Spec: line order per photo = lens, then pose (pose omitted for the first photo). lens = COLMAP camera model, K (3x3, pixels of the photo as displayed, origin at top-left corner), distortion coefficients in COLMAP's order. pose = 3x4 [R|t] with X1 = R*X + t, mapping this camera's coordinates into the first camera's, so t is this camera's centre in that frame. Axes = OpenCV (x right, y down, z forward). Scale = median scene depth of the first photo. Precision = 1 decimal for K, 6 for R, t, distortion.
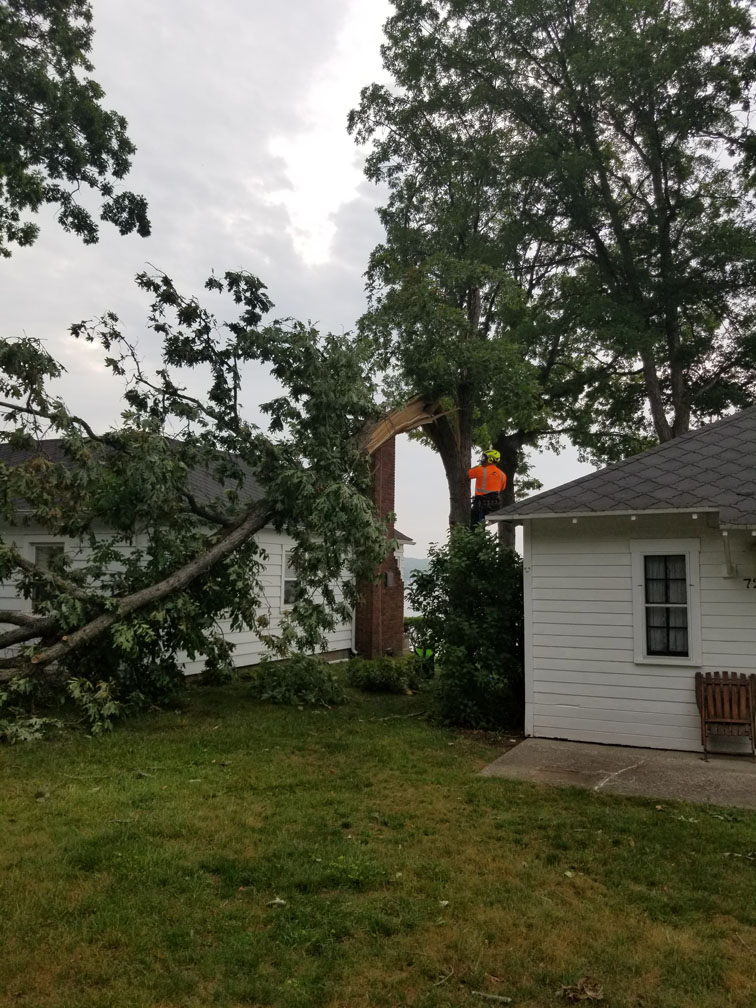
lens RADIAL K [[801.0, 0, 378.7], [0, 801.0, 510.2], [0, 0, 1]] dist [0.108606, -0.145989]
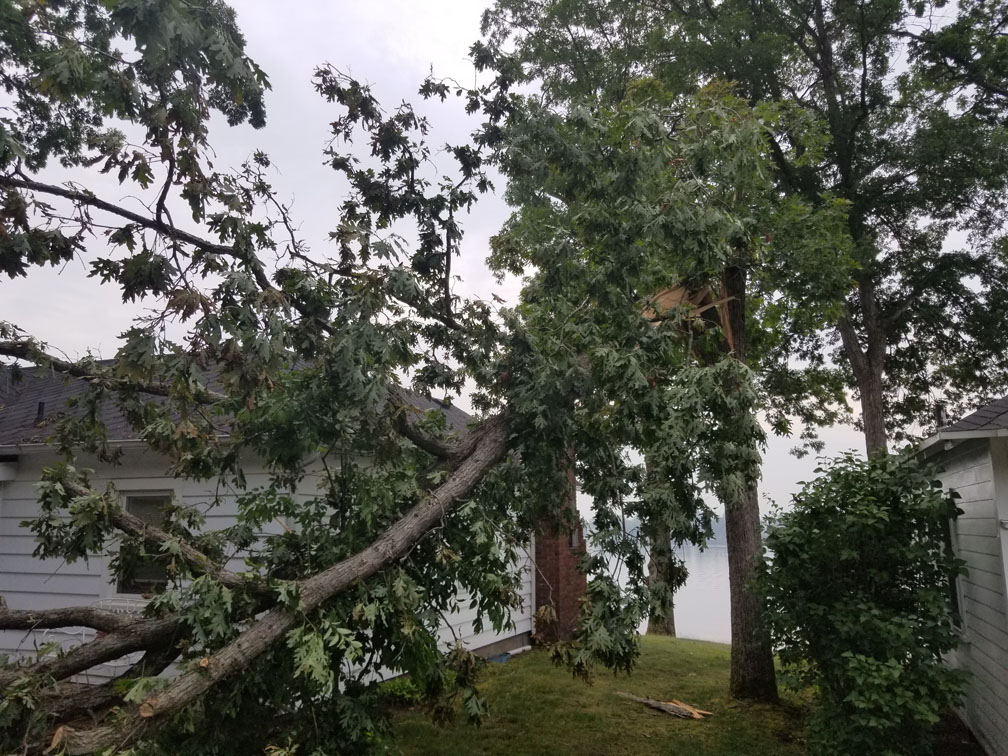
lens RADIAL K [[801.0, 0, 504.3], [0, 801.0, 373.4], [0, 0, 1]] dist [0.108606, -0.145989]
pose [[0.998250, -0.013265, 0.057636, -0.182511], [0.020013, 0.992797, -0.118127, 0.030187], [-0.055654, 0.119074, 0.991324, 0.363826]]
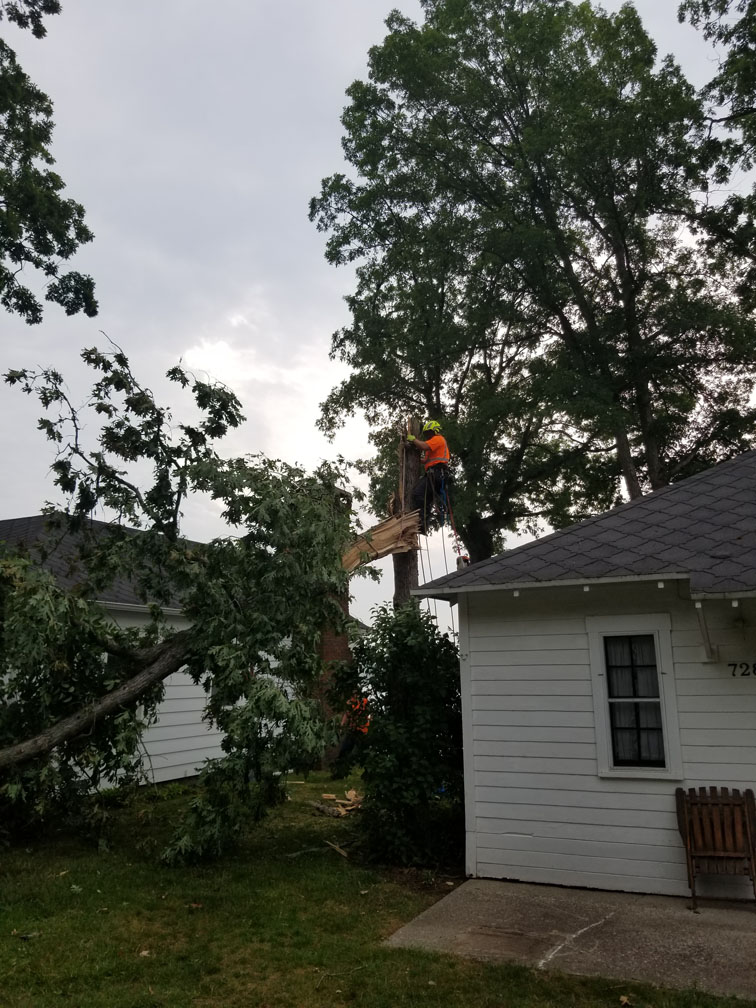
lens RADIAL K [[811.7, 0, 374.8], [0, 811.7, 495.3], [0, 0, 1]] dist [0.073596, -0.076601]
pose [[0.999866, -0.013332, 0.009506, 0.076248], [0.014494, 0.990742, -0.134980, 0.018717], [-0.007619, 0.135100, 0.990803, 0.143843]]
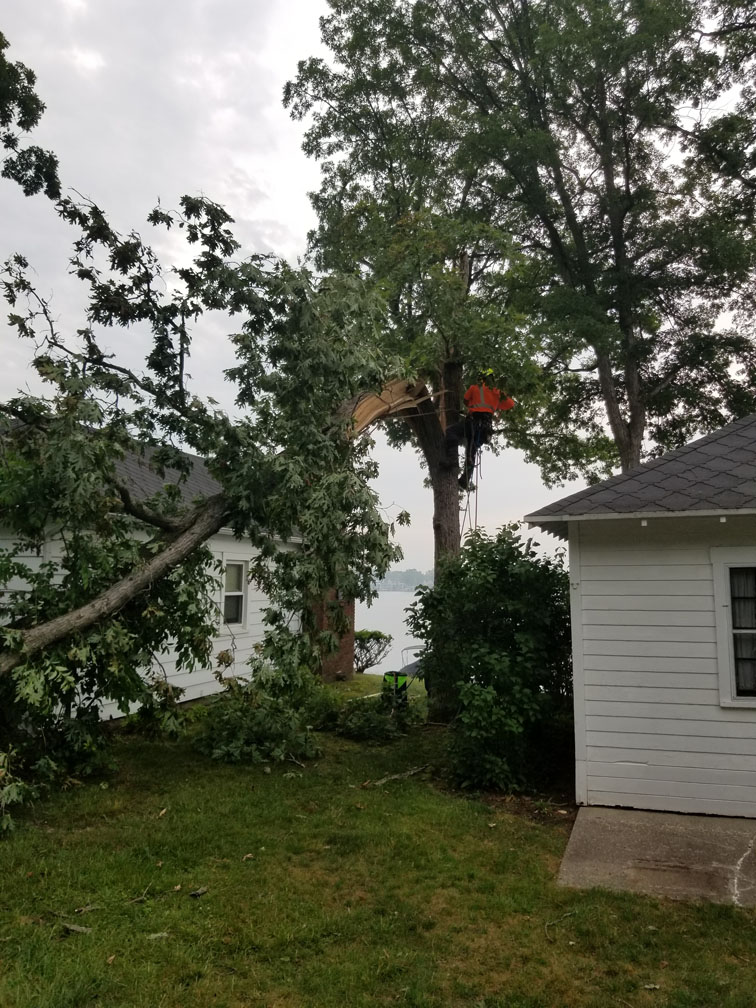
lens RADIAL K [[814.2, 0, 395.3], [0, 814.2, 476.6], [0, 0, 1]] dist [0.072622, -0.105783]
pose [[0.991569, 0.009011, 0.129270, -0.078381], [-0.003026, 0.998917, -0.046424, 0.004601], [-0.129548, 0.045641, 0.990522, 0.198007]]
